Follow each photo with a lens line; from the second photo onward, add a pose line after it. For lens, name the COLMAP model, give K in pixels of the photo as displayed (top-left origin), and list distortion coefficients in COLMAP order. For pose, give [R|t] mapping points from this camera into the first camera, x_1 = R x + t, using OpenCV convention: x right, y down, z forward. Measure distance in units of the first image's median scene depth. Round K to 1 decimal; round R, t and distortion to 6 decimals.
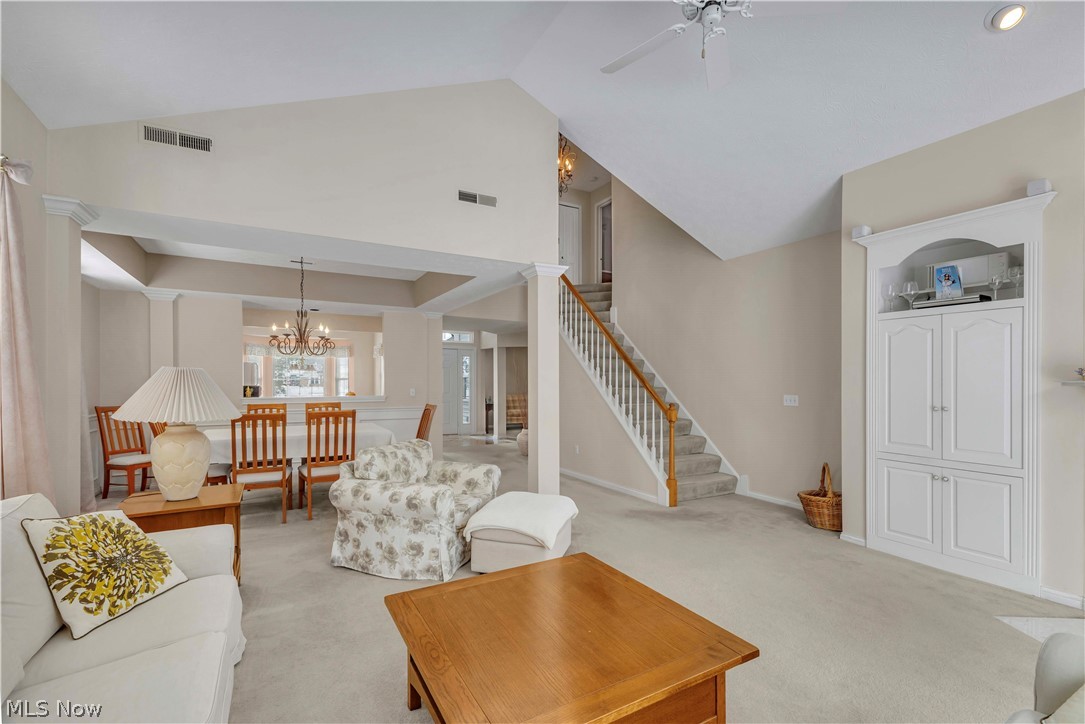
lens RADIAL K [[471.9, 0, 544.7], [0, 471.9, 382.1], [0, 0, 1]] dist [0.001294, 0.000119]
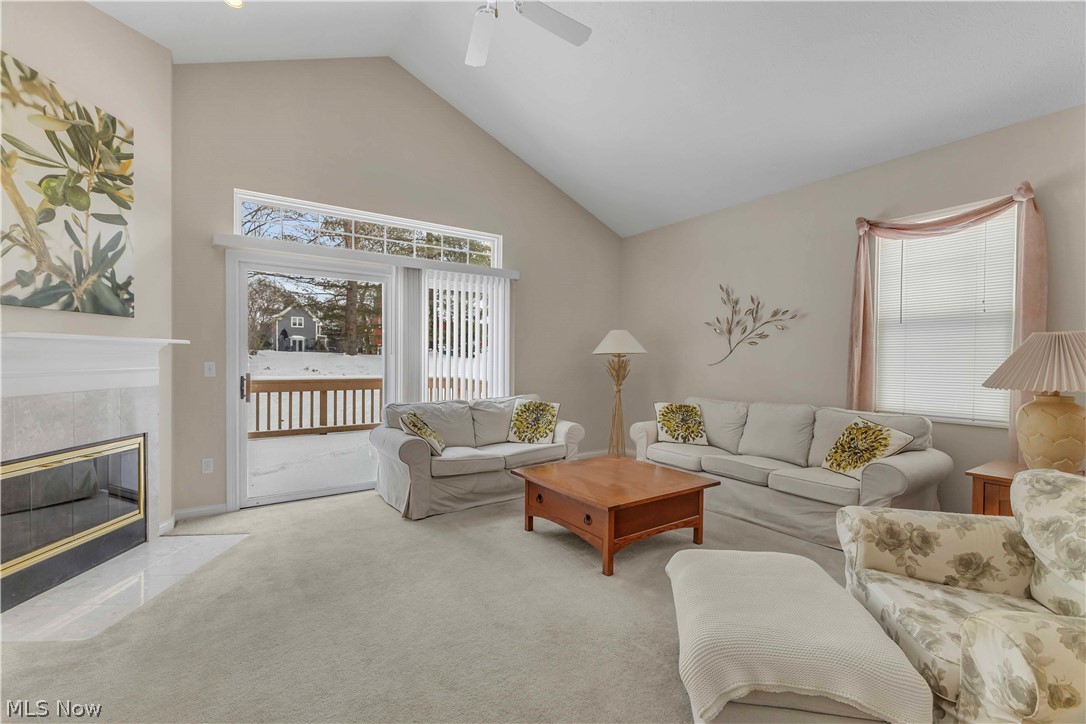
lens RADIAL K [[463.3, 0, 543.0], [0, 463.3, 362.0], [0, 0, 1]] dist [0.000289, -0.000825]
pose [[-0.996679, -0.010424, -0.080766, 0.200598], [-0.011384, 0.999870, 0.011442, 0.020184], [0.080636, 0.012323, -0.996667, 1.275503]]
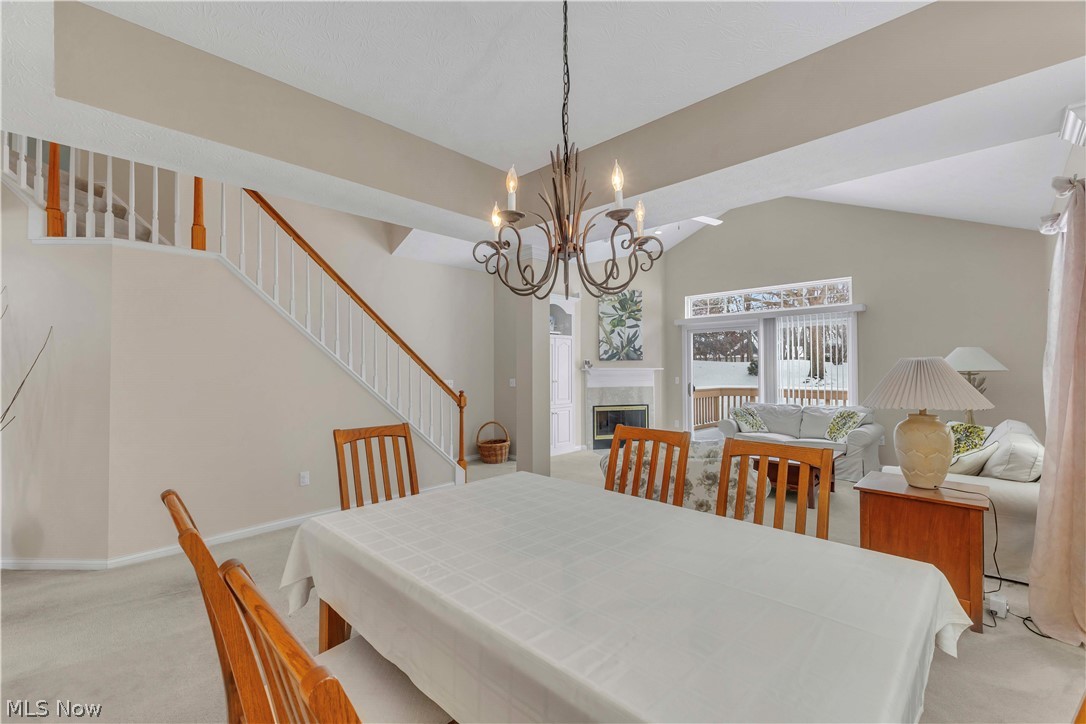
lens RADIAL K [[469.7, 0, 539.4], [0, 469.7, 358.0], [0, 0, 1]] dist [0.001347, 0.000060]
pose [[-0.263508, 0.021067, 0.964427, -1.108231], [0.004134, 0.999777, -0.020710, -0.007320], [-0.964648, -0.001471, -0.263537, 1.449896]]
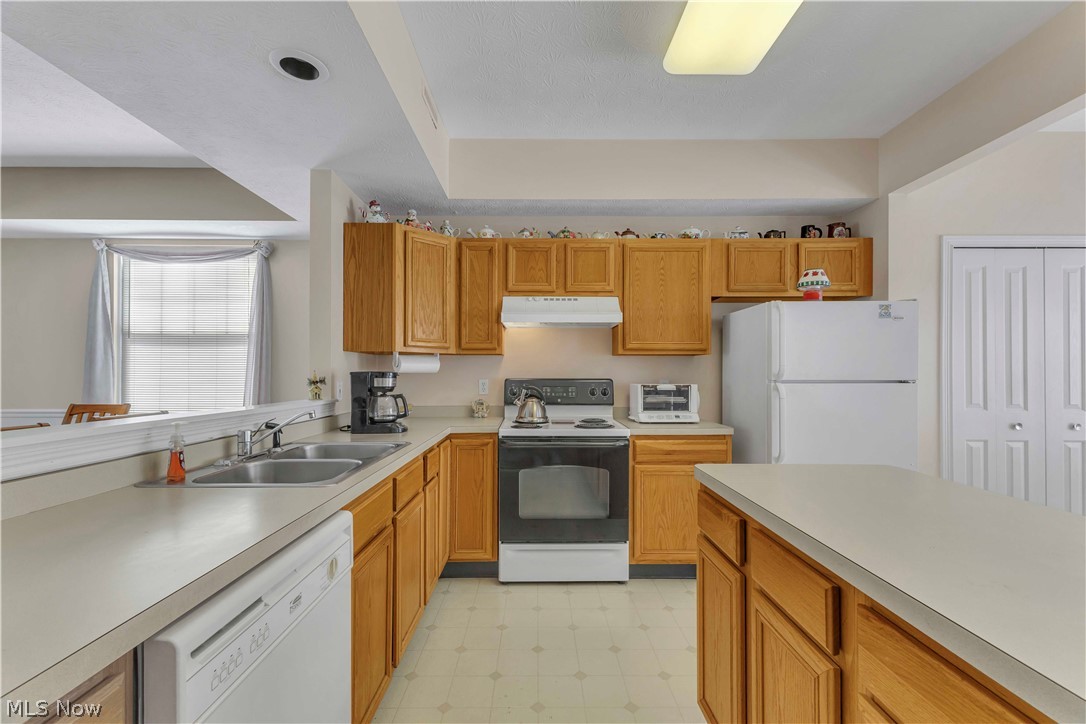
lens RADIAL K [[470.9, 0, 540.0], [0, 470.9, 370.7], [0, 0, 1]] dist [0.001623, 0.000116]
pose [[-0.492366, -0.006648, -0.870363, -0.626141], [-0.005411, 0.999975, -0.004577, 0.013365], [0.870371, 0.002456, -0.492390, 2.293579]]
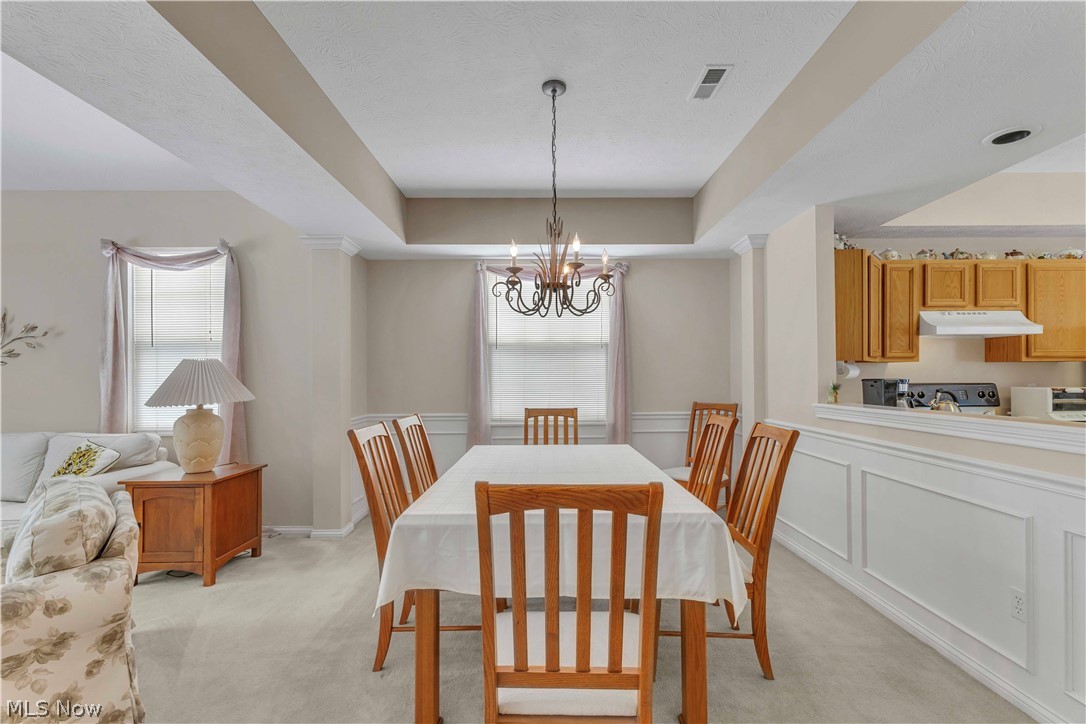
lens RADIAL K [[472.4, 0, 548.0], [0, 472.4, 373.8], [0, 0, 1]] dist [0.003101, 0.000117]
pose [[-0.488766, -0.006525, -0.872391, -0.127600], [0.000989, 0.999967, -0.008034, 0.011391], [0.872414, -0.004790, -0.488743, 1.642150]]
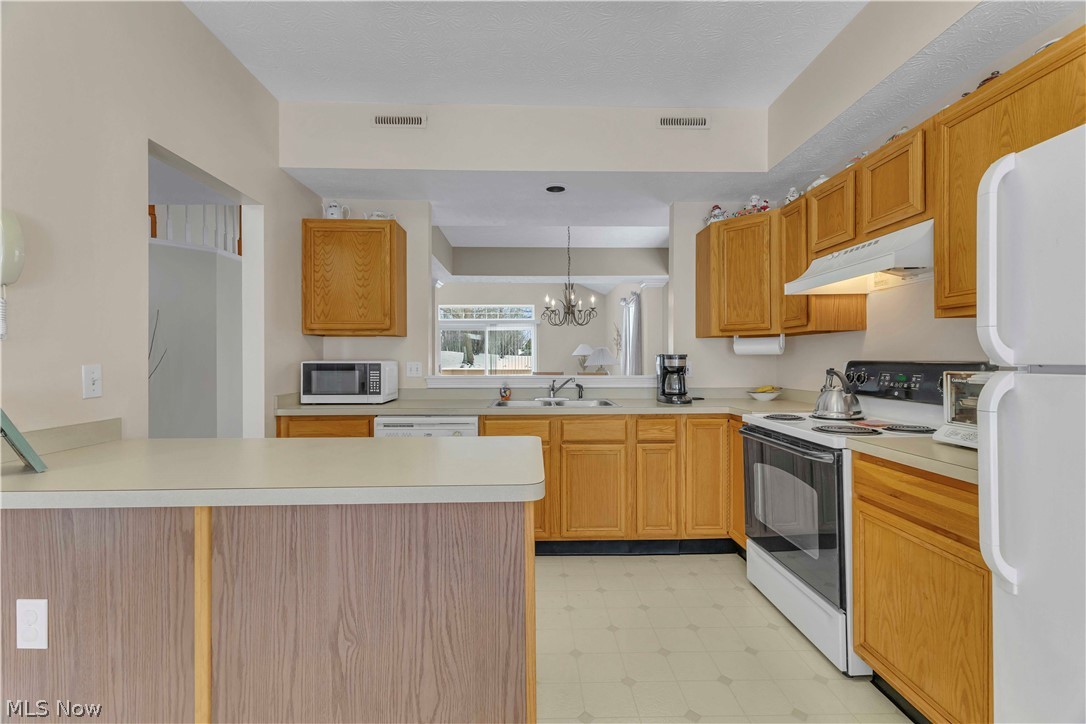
lens RADIAL K [[463.3, 0, 543.0], [0, 463.3, 362.0], [0, 0, 1]] dist [0.000289, -0.000825]
pose [[-0.880697, -0.004310, 0.473660, -1.289421], [0.000844, 0.999943, 0.010667, 0.018602], [-0.473679, 0.009794, -0.880643, 2.603805]]
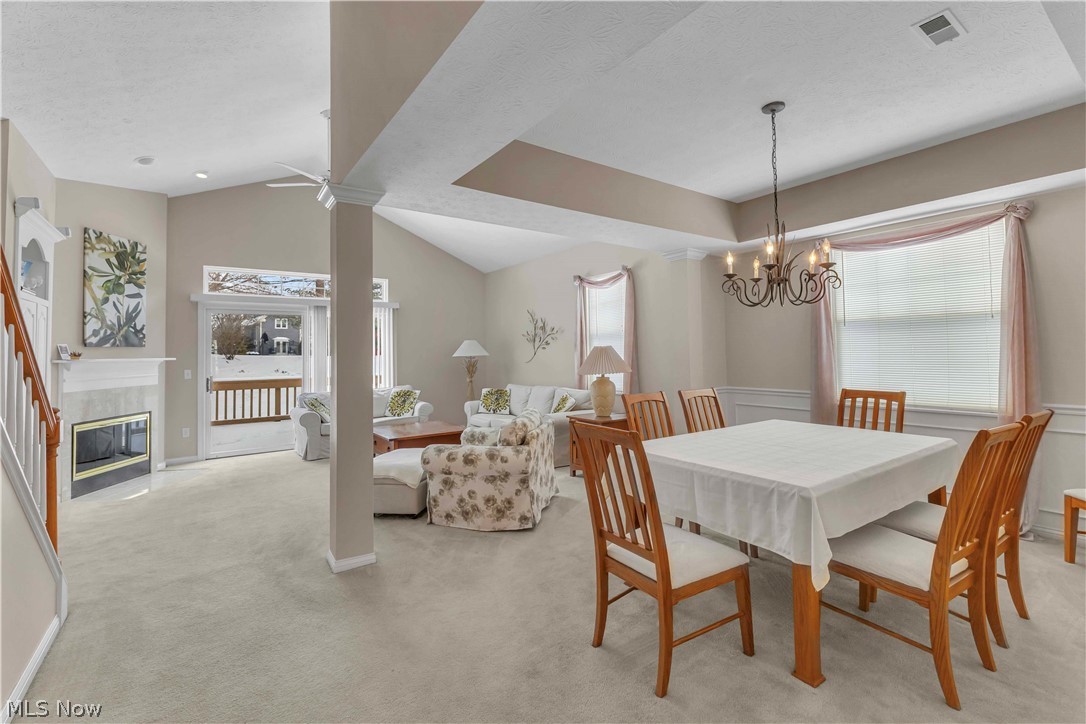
lens RADIAL K [[472.7, 0, 547.8], [0, 472.7, 335.6], [0, 0, 1]] dist [0.001148, 0.000079]
pose [[-0.994824, 0.010142, -0.101101, -0.263646], [0.013533, 0.999366, -0.032918, -0.009030], [0.100703, -0.034116, -0.994331, 2.020844]]
